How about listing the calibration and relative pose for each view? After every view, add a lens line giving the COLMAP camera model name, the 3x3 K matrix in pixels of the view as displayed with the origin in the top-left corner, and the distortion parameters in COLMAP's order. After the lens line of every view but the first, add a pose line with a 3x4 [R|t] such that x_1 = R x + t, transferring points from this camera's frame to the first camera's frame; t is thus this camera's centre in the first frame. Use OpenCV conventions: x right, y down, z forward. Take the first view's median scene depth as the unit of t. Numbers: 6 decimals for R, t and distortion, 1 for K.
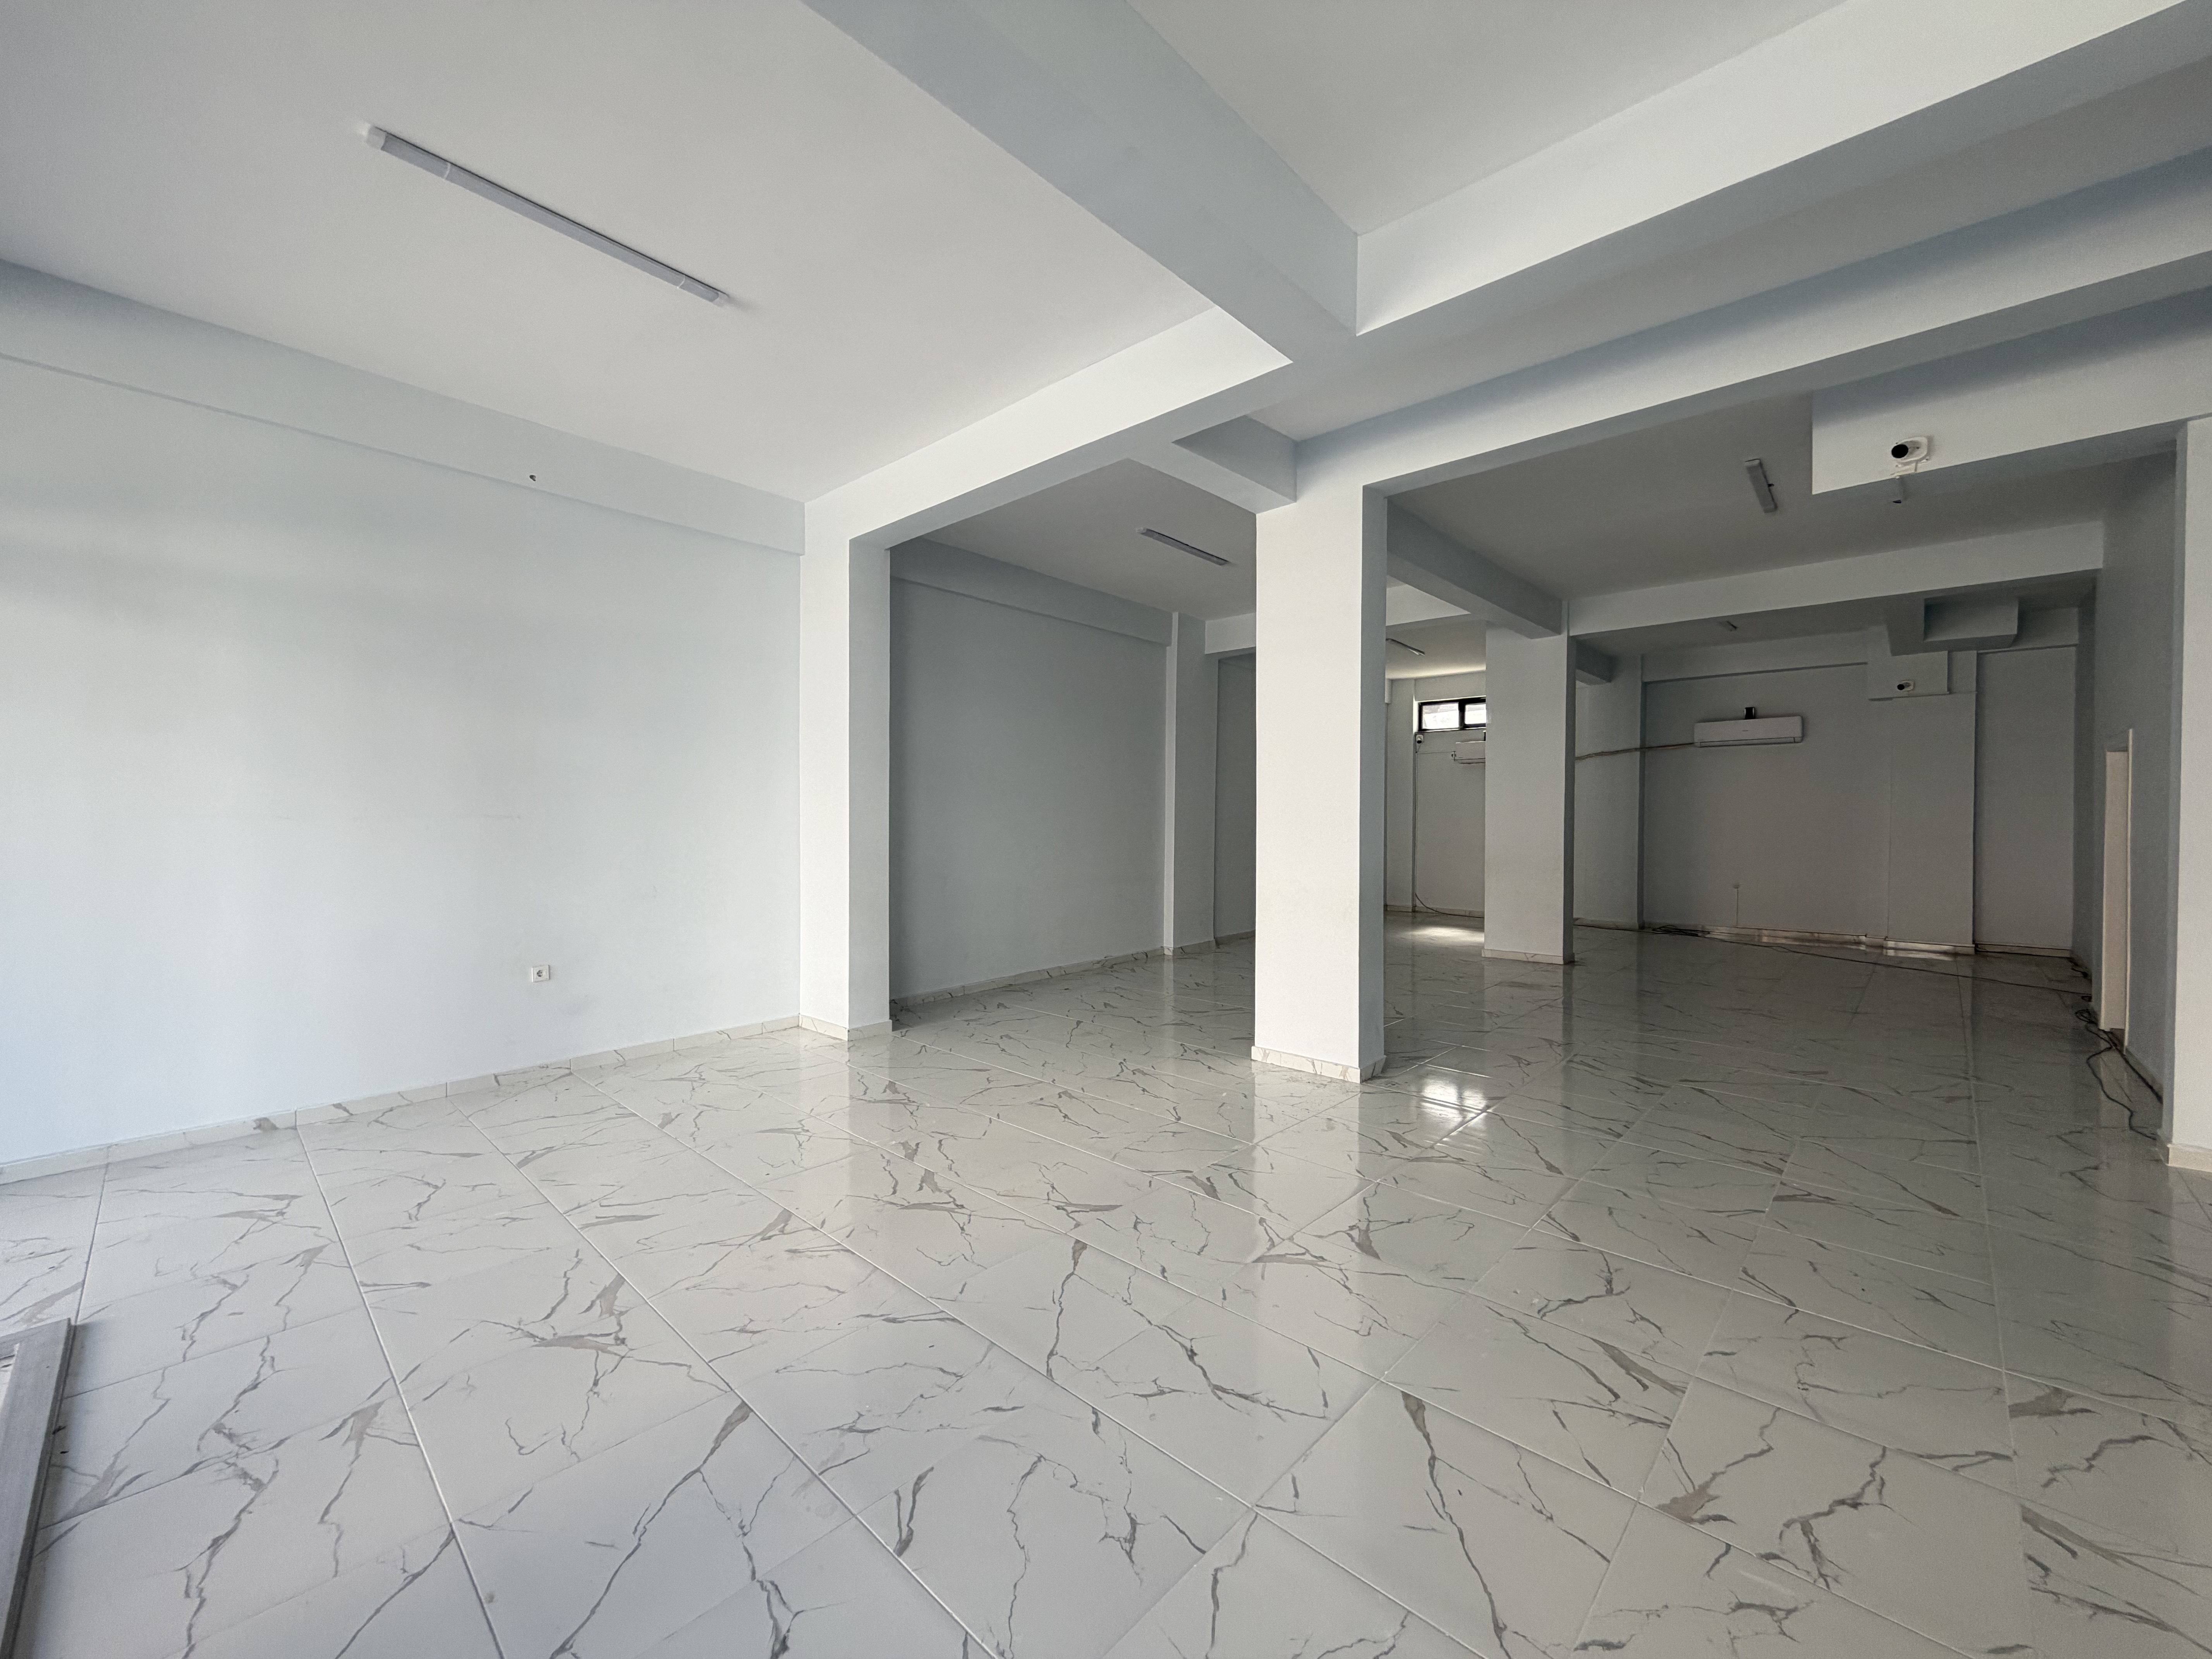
lens RADIAL K [[884.1, 0, 1102.3], [0, 884.1, 830.7], [0, 0, 1]] dist [0.001072, -0.000048]
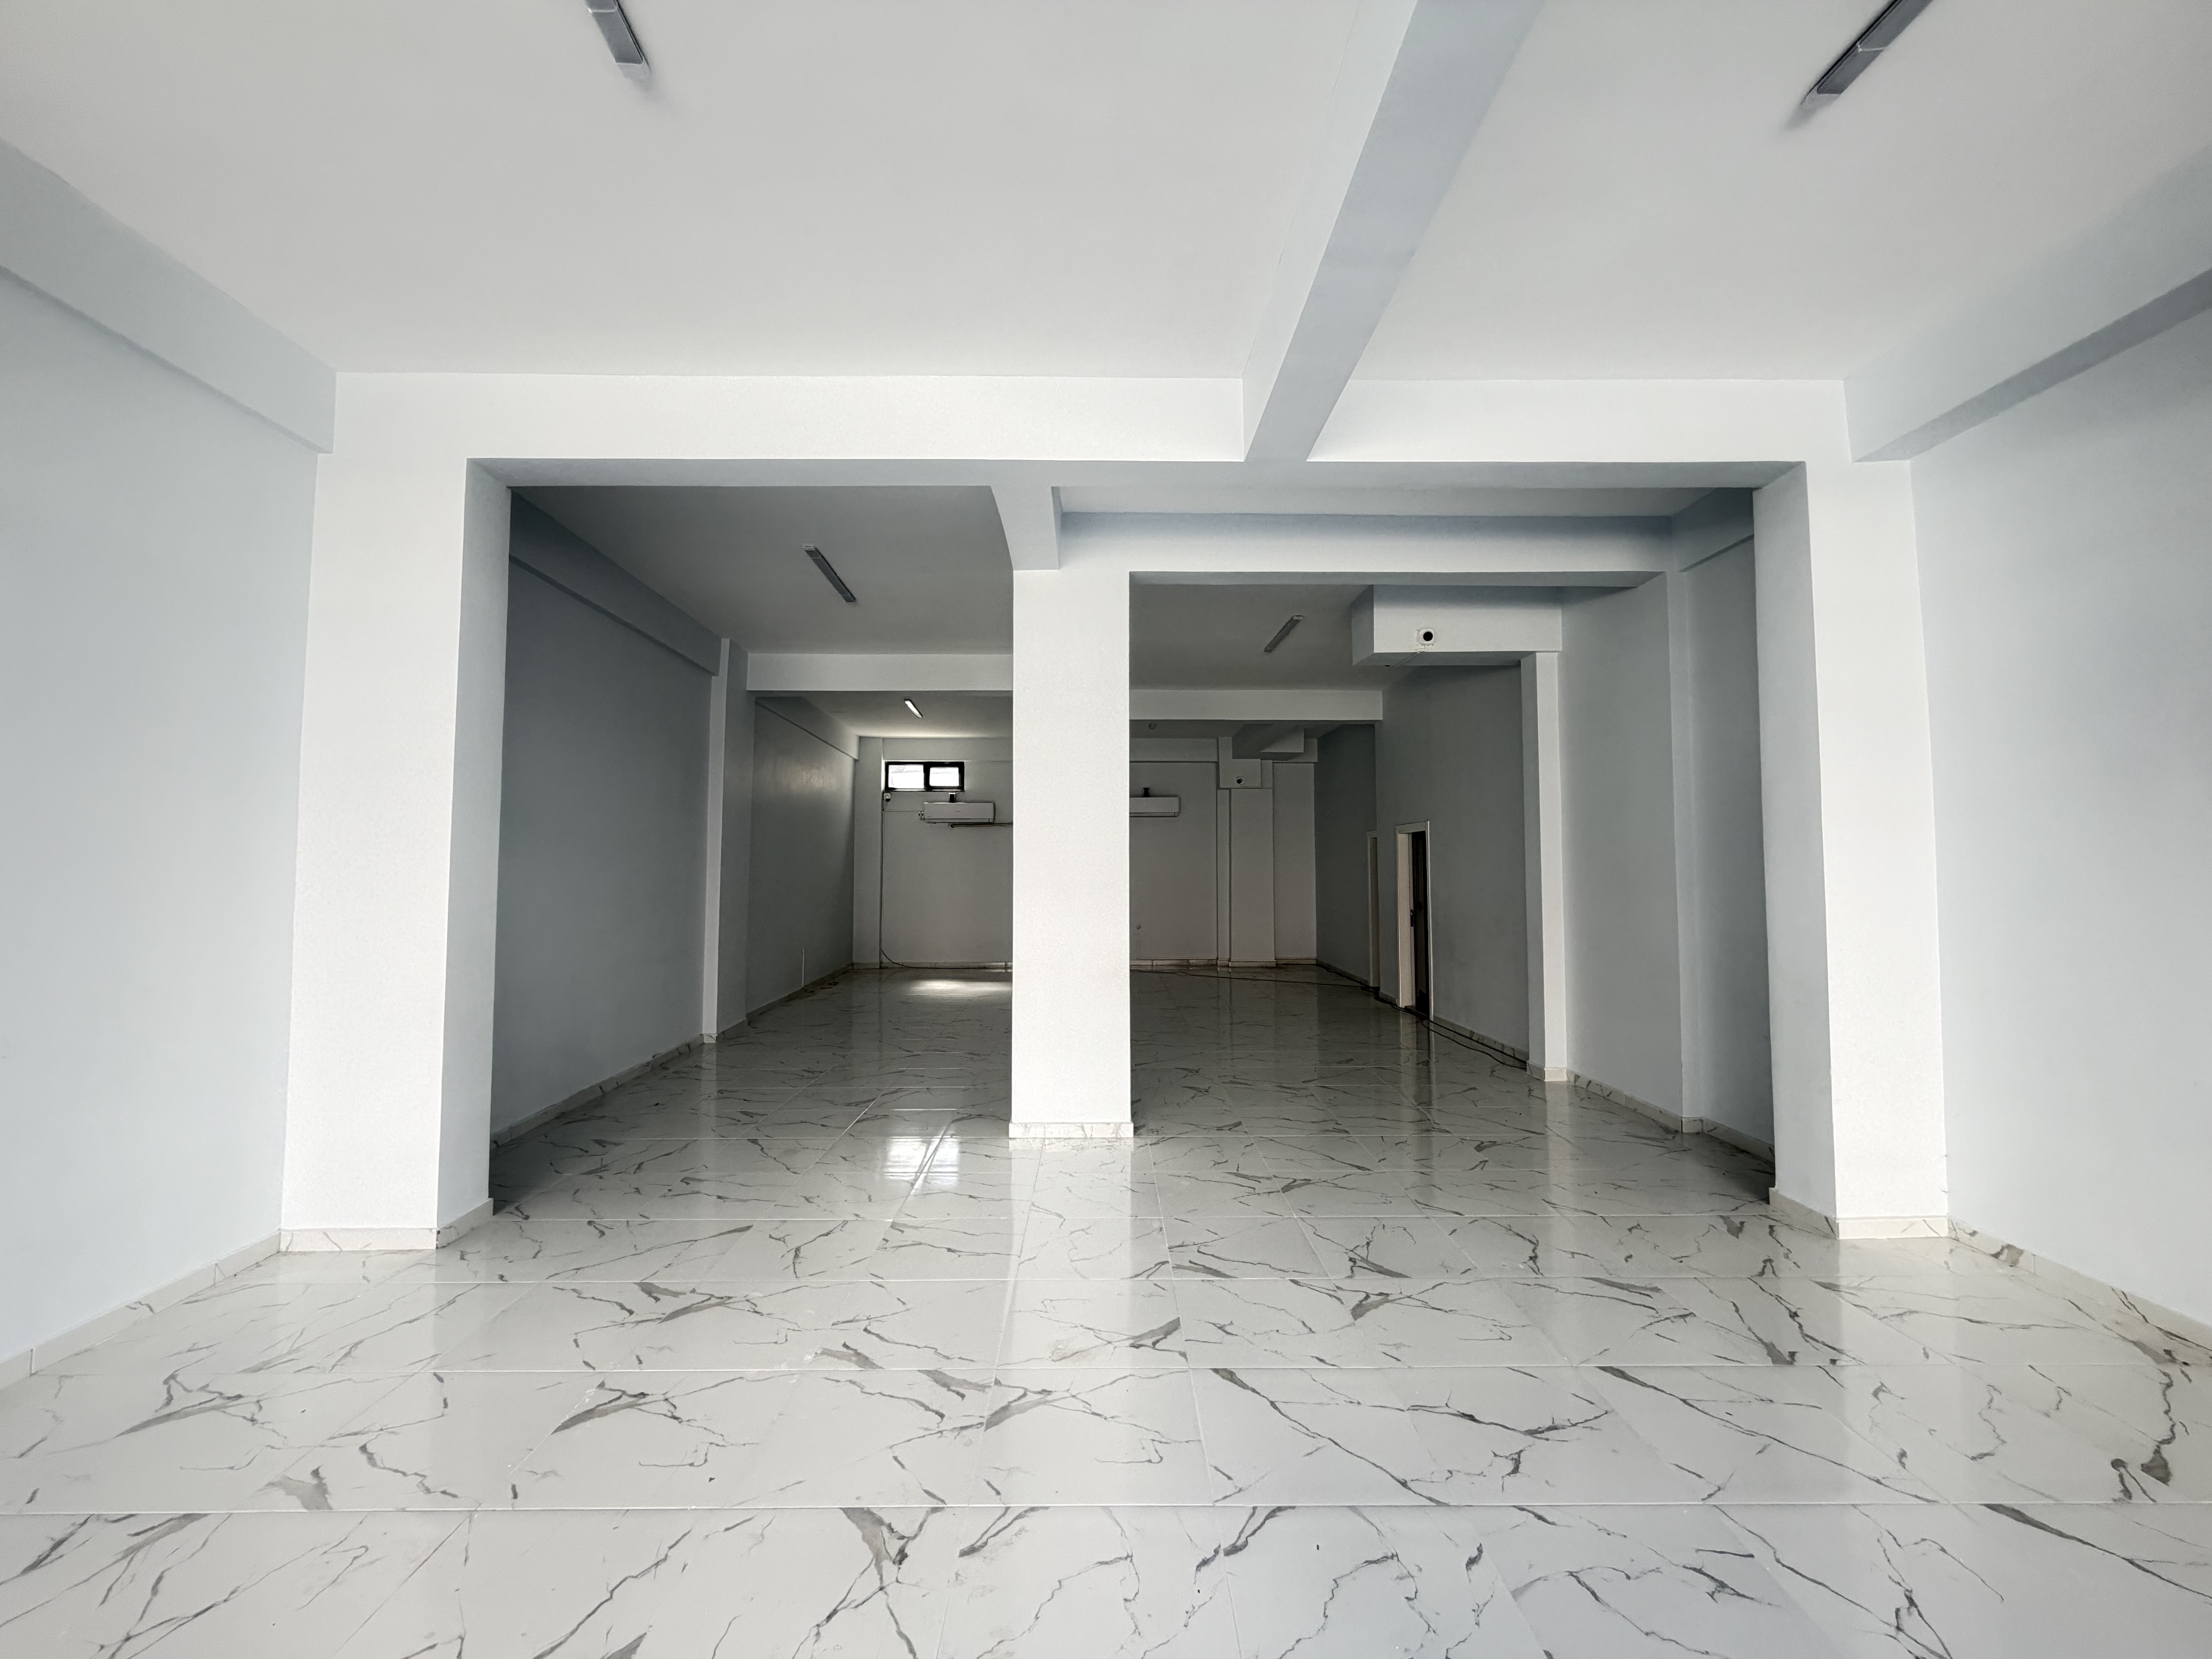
lens RADIAL K [[884.1, 0, 1102.3], [0, 884.1, 830.7], [0, 0, 1]] dist [0.001072, -0.000048]
pose [[0.720451, 0.028495, 0.692920, -0.389024], [0.013037, 0.998422, -0.054613, -0.013822], [-0.693383, 0.048379, 0.718943, 0.220851]]
